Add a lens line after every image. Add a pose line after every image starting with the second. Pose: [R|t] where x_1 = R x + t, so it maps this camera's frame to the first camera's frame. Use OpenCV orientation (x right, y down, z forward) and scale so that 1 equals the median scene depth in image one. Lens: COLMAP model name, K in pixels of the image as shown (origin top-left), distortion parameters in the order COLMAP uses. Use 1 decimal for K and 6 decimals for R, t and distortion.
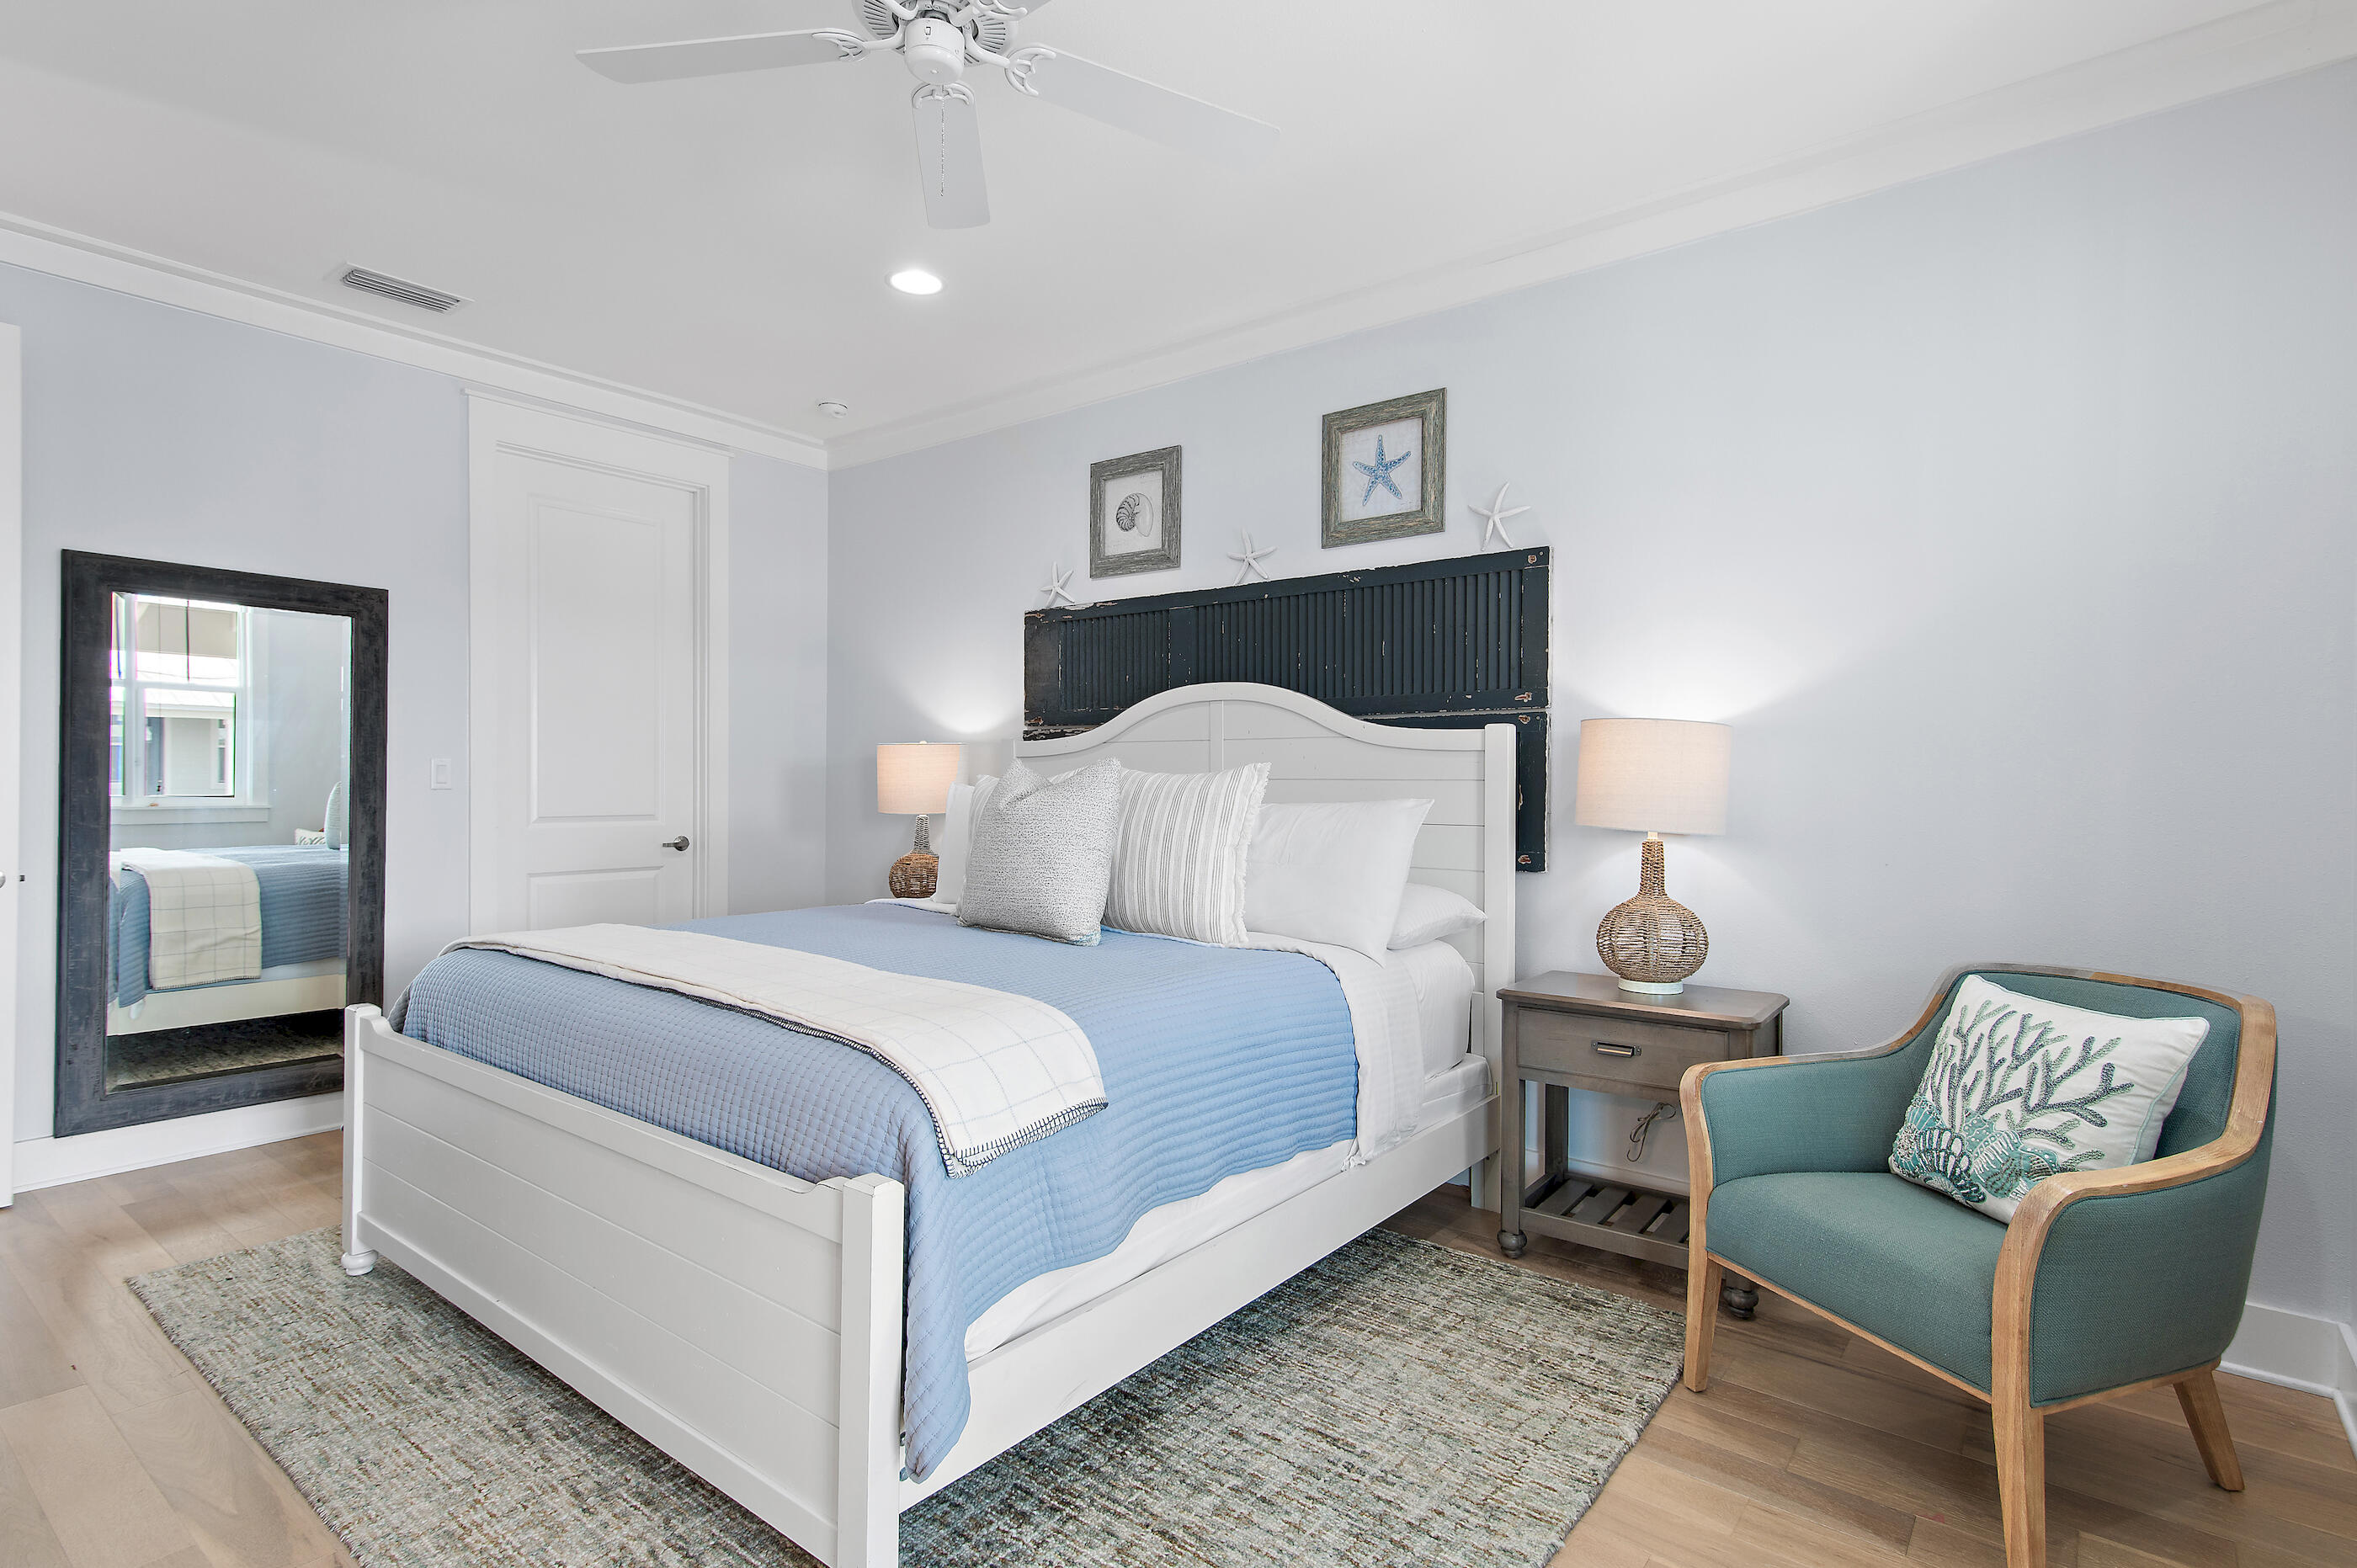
lens RADIAL K [[1173.7, 0, 1180.0], [0, 1173.7, 771.8], [0, 0, 1]] dist [0.001099, -0.000965]
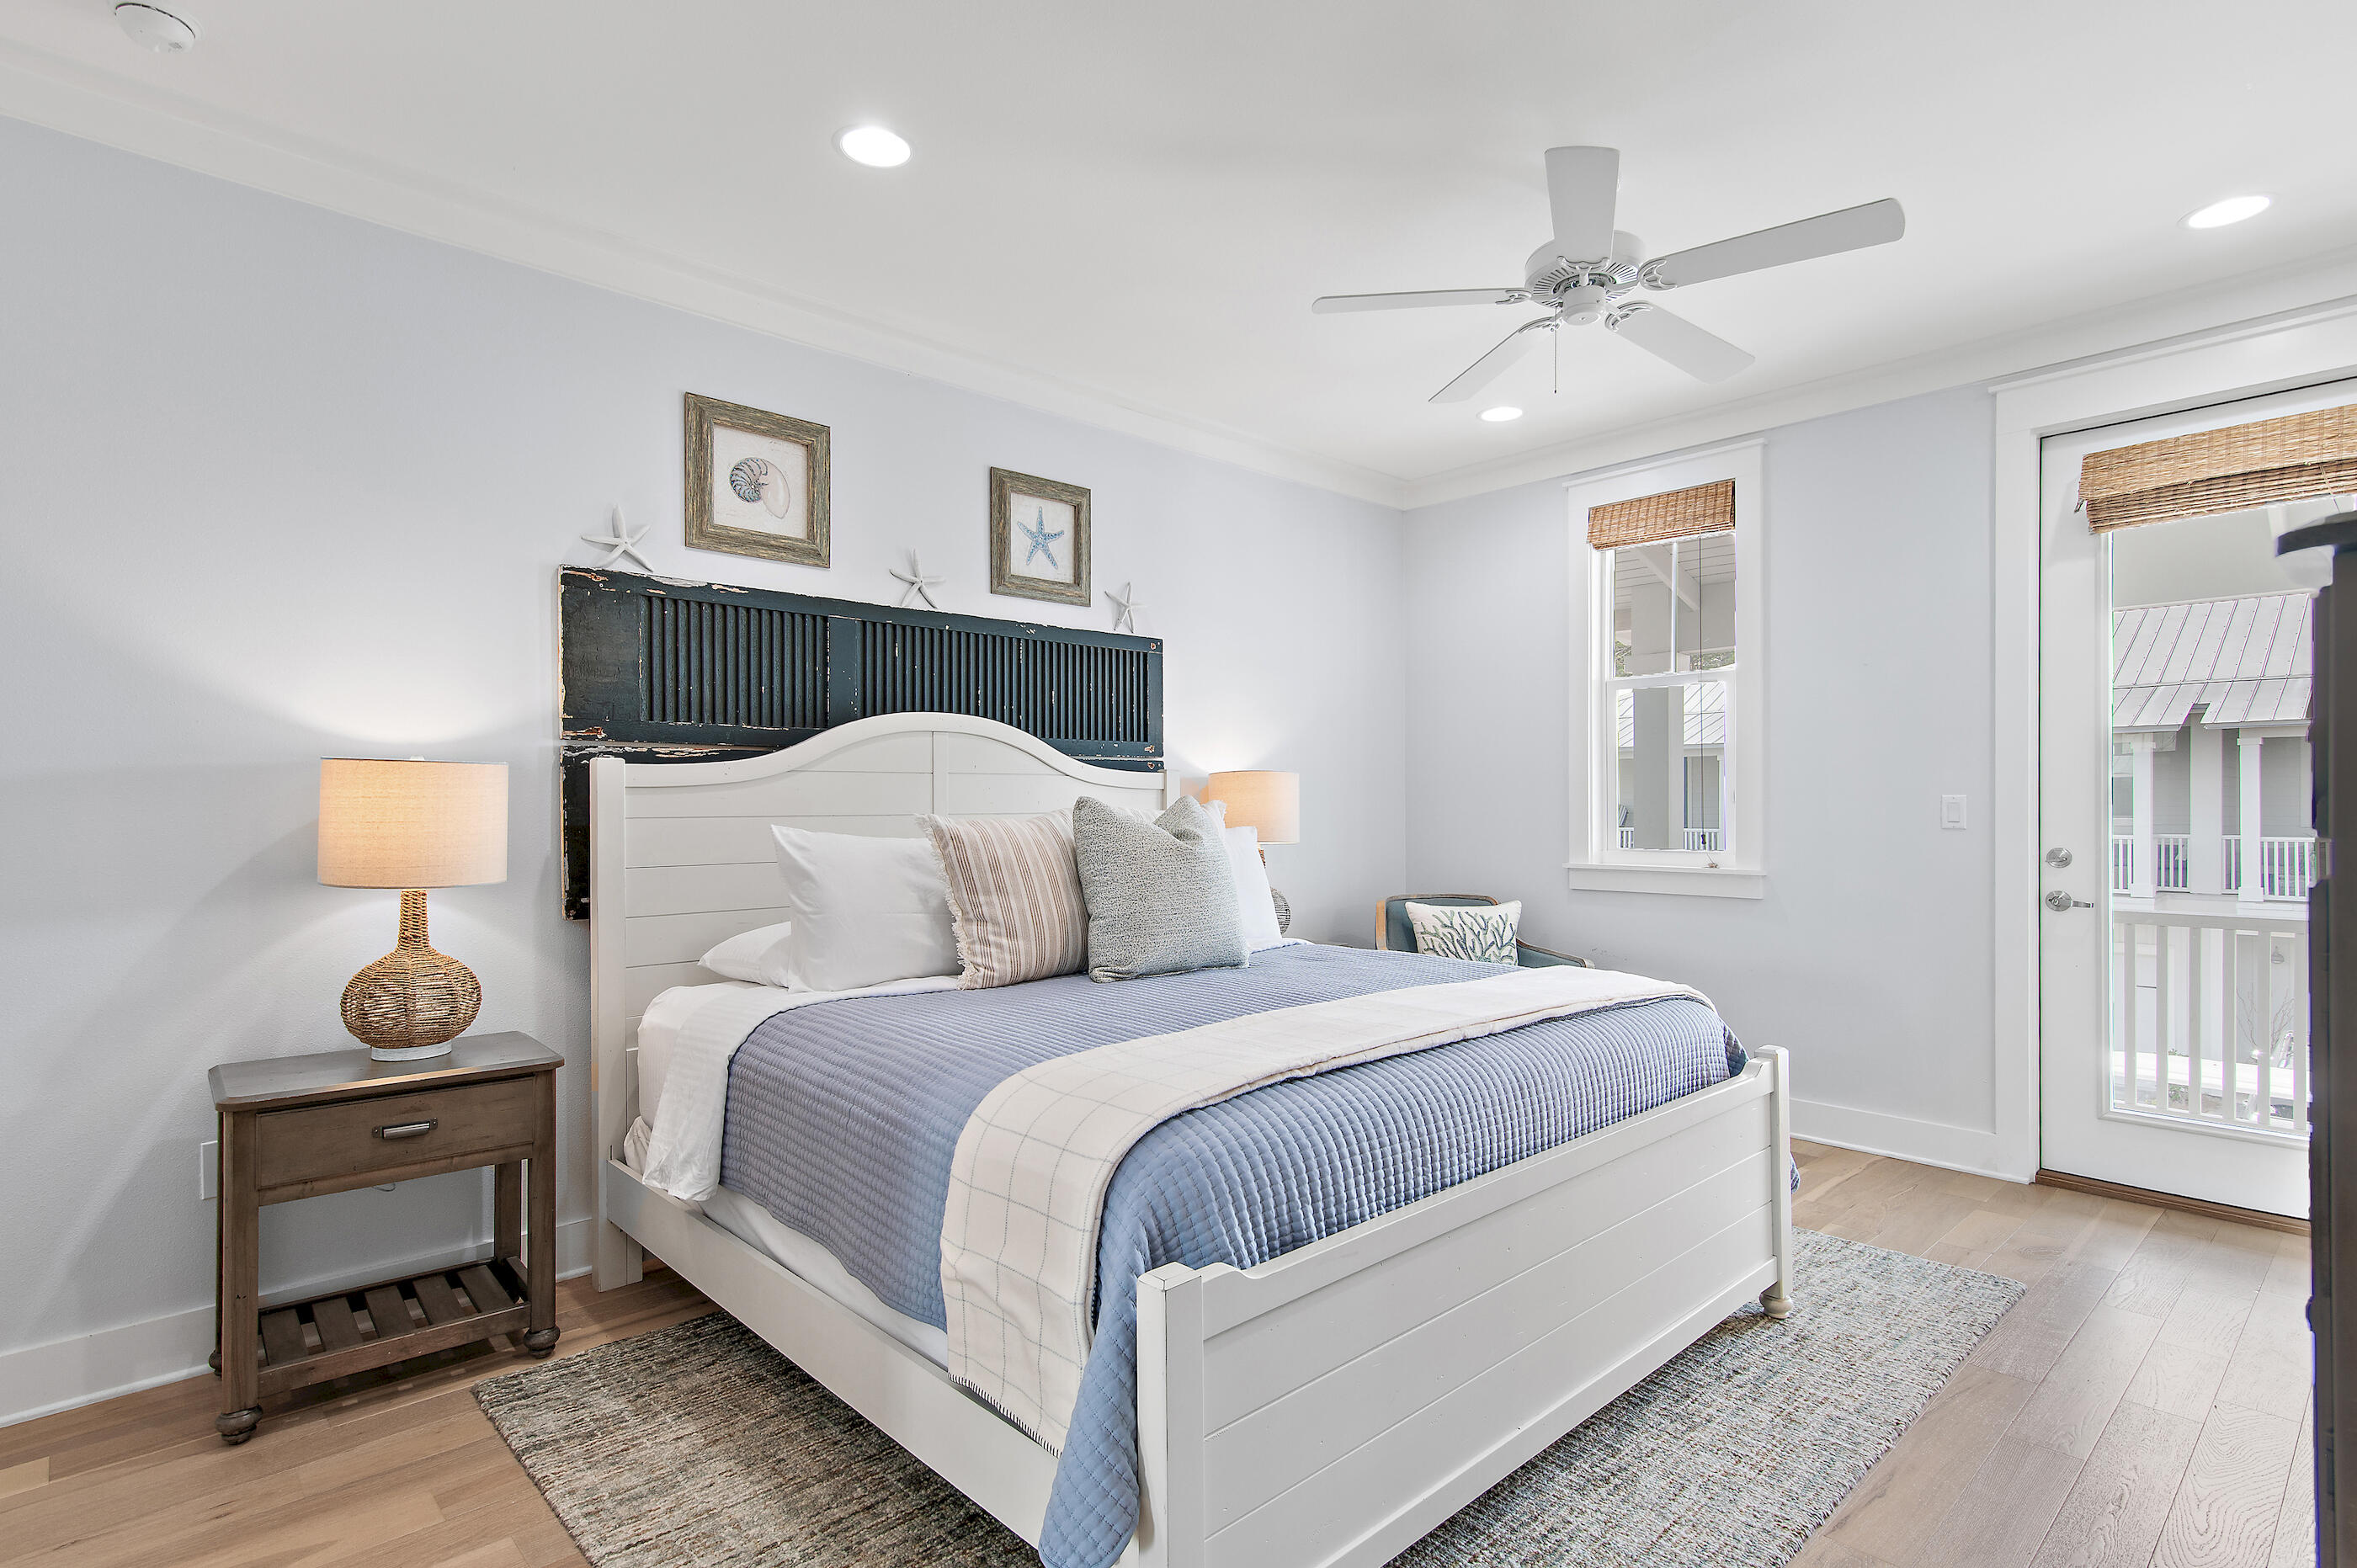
lens RADIAL K [[1158.2, 0, 1182.3], [0, 1158.2, 806.0], [0, 0, 1]] dist [0.008423, -0.000109]
pose [[0.152525, -0.001837, 0.988298, -0.879418], [0.003598, 0.999993, 0.001303, -0.000497], [-0.988293, 0.003357, 0.152530, 0.674512]]
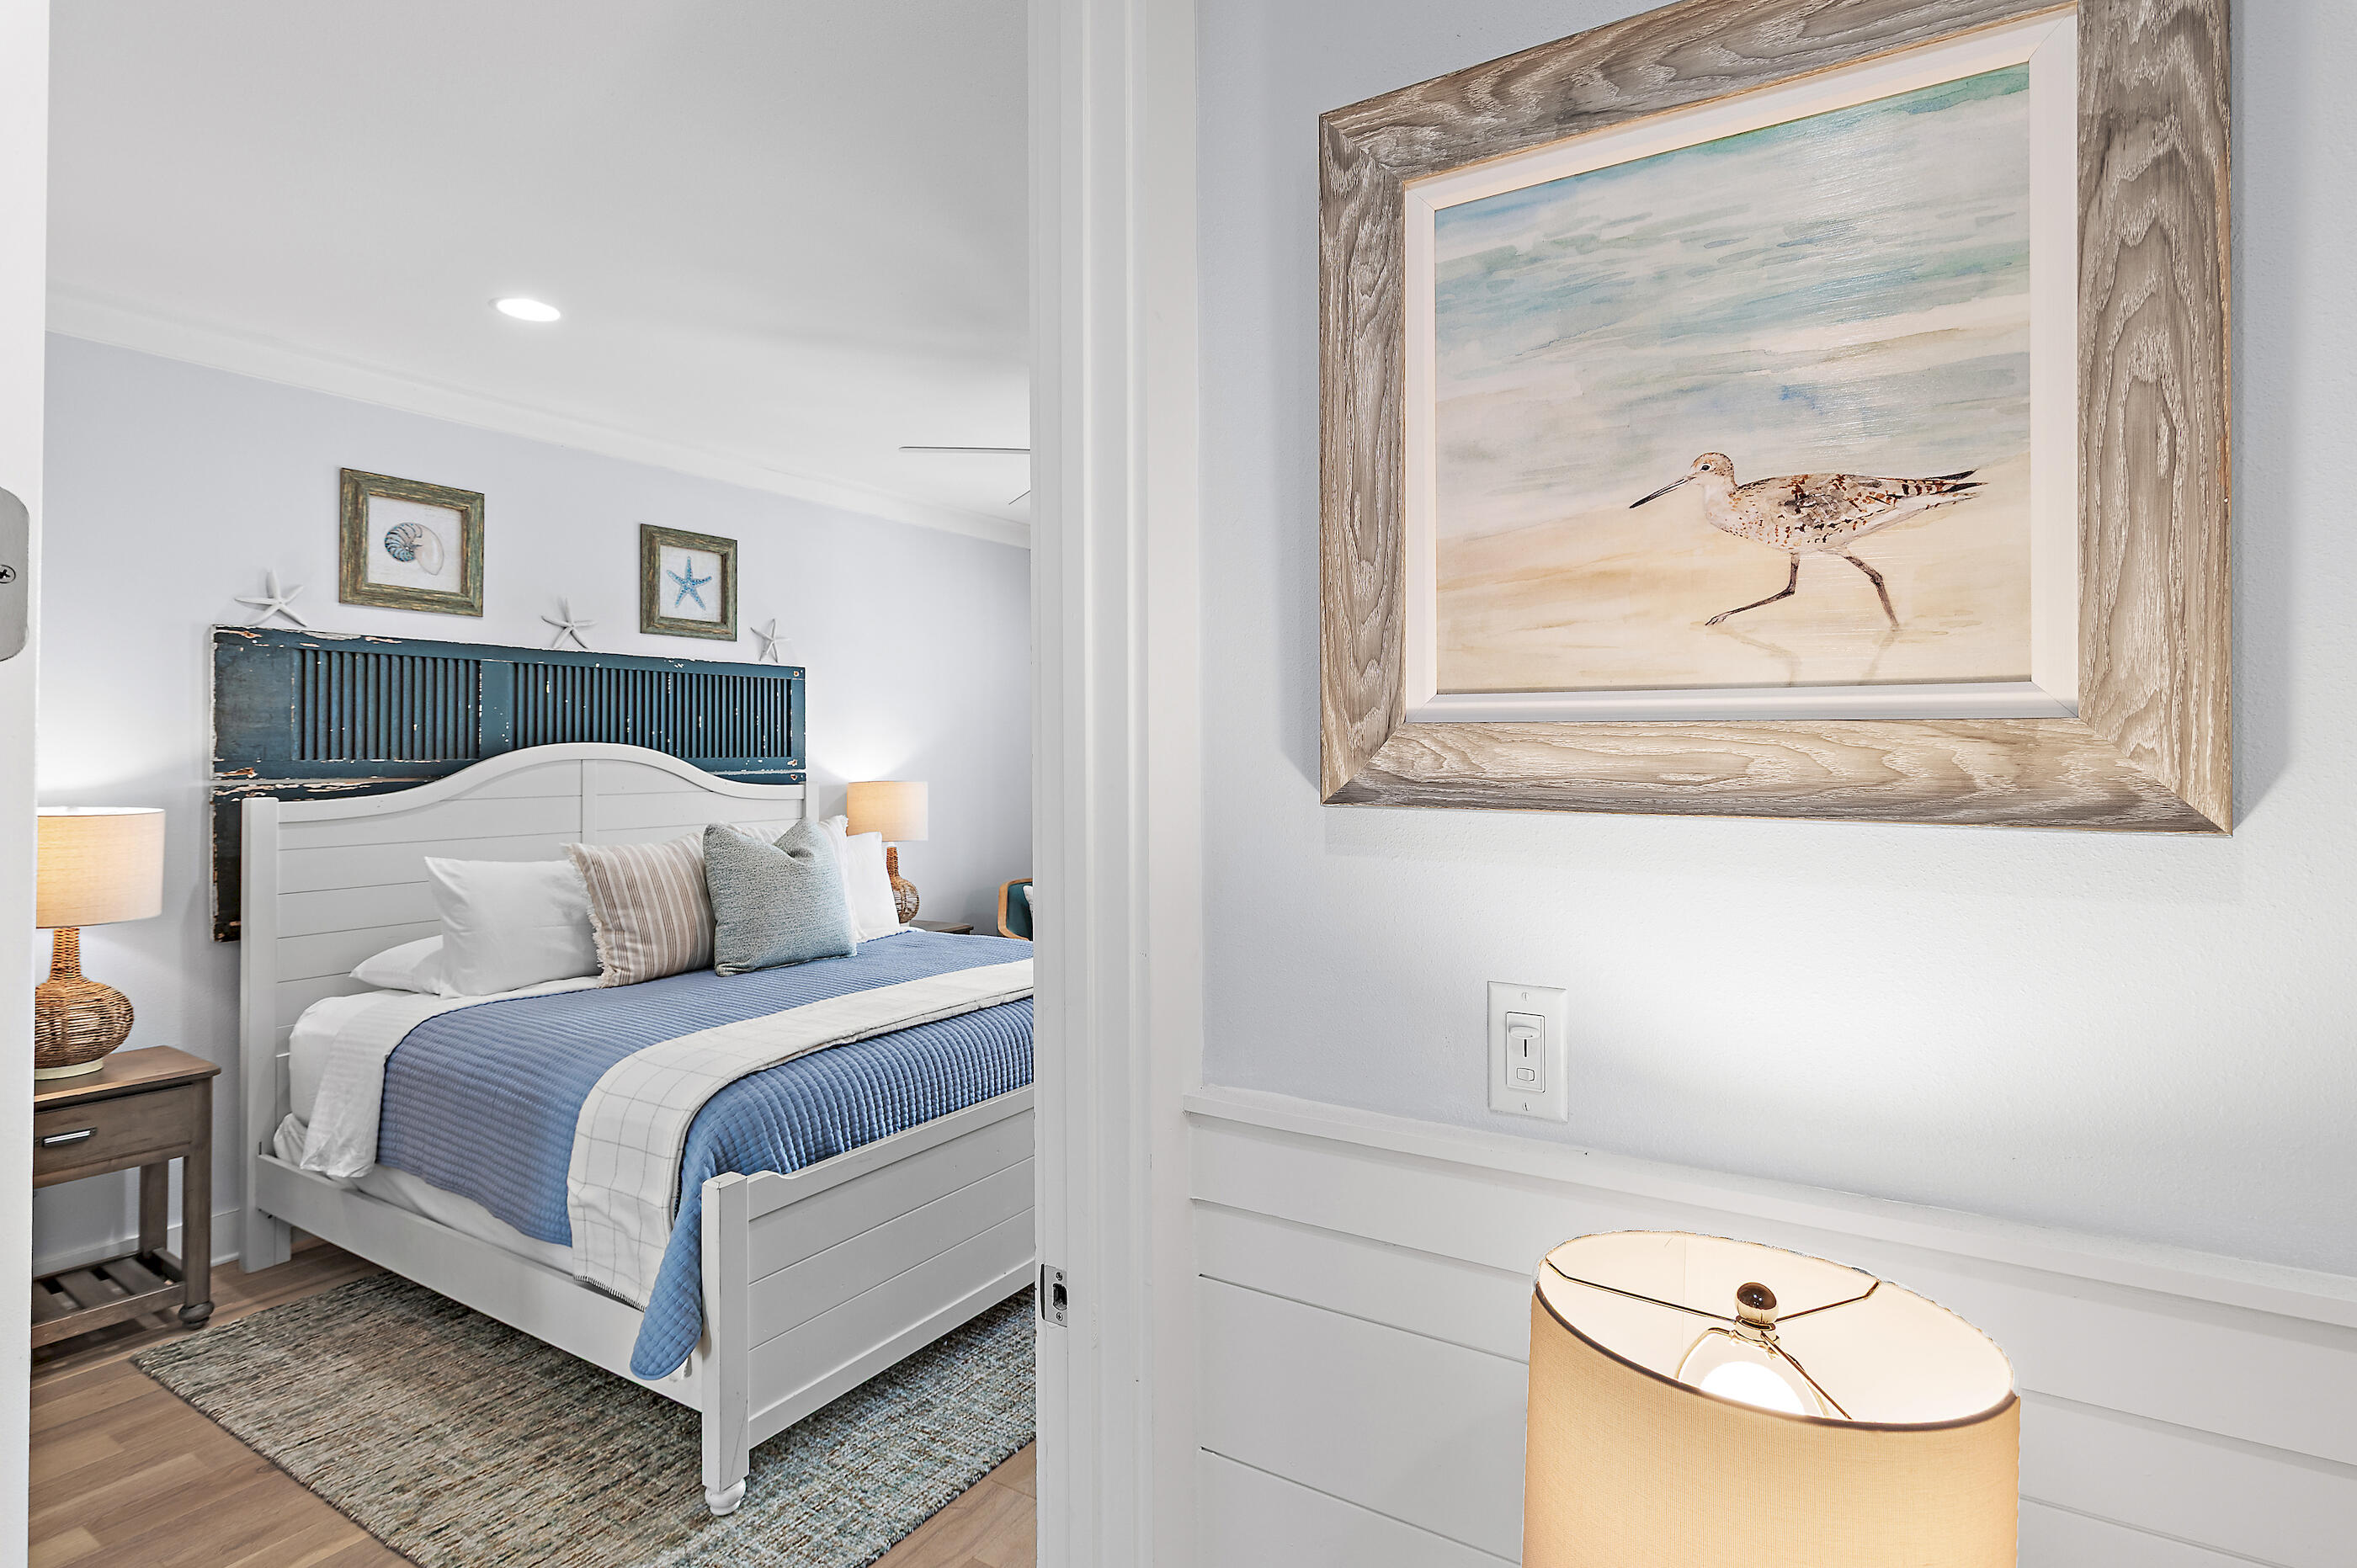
lens RADIAL K [[1158.7, 0, 1200.6], [0, 1158.7, 735.6], [0, 0, 1]] dist [-0.000998, -0.000783]
pose [[-0.107396, 0.019507, 0.994025, -1.120819], [0.006402, 0.999800, -0.018928, -0.059234], [-0.994196, 0.004331, -0.107500, 0.558526]]
